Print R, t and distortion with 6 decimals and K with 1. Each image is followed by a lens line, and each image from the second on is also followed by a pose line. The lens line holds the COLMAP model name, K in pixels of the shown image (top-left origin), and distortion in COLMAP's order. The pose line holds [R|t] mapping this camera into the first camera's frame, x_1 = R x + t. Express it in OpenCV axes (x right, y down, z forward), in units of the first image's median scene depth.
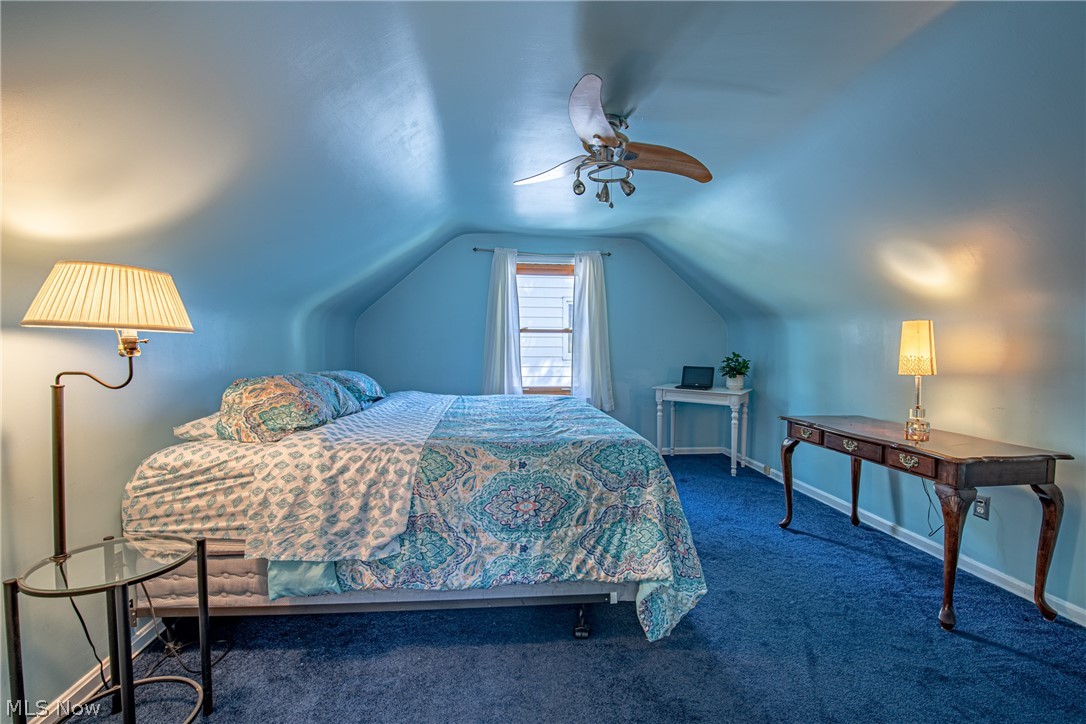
lens RADIAL K [[488.6, 0, 547.1], [0, 488.6, 362.3], [0, 0, 1]] dist [-0.006879, -0.005641]
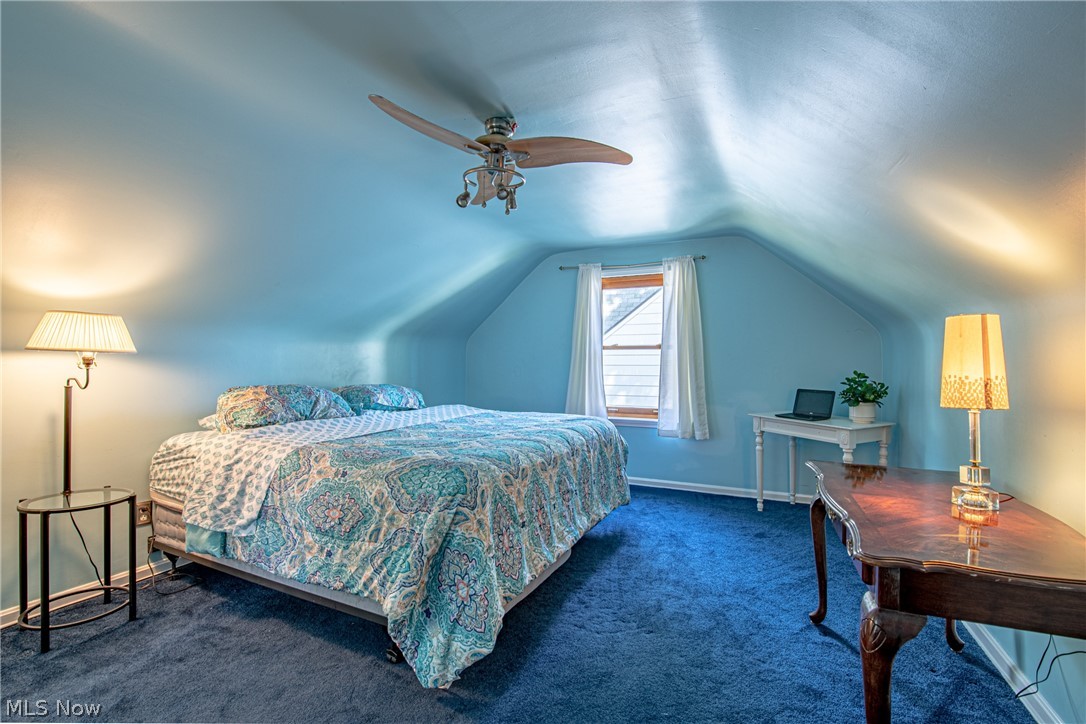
lens RADIAL K [[488.6, 0, 545.2], [0, 488.6, 362.5], [0, 0, 1]] dist [-0.006879, -0.005641]
pose [[0.850392, -0.004956, -0.526126, 0.895488], [-0.016226, 0.999233, -0.035639, 0.000016], [0.525899, 0.038845, 0.849660, 0.333270]]
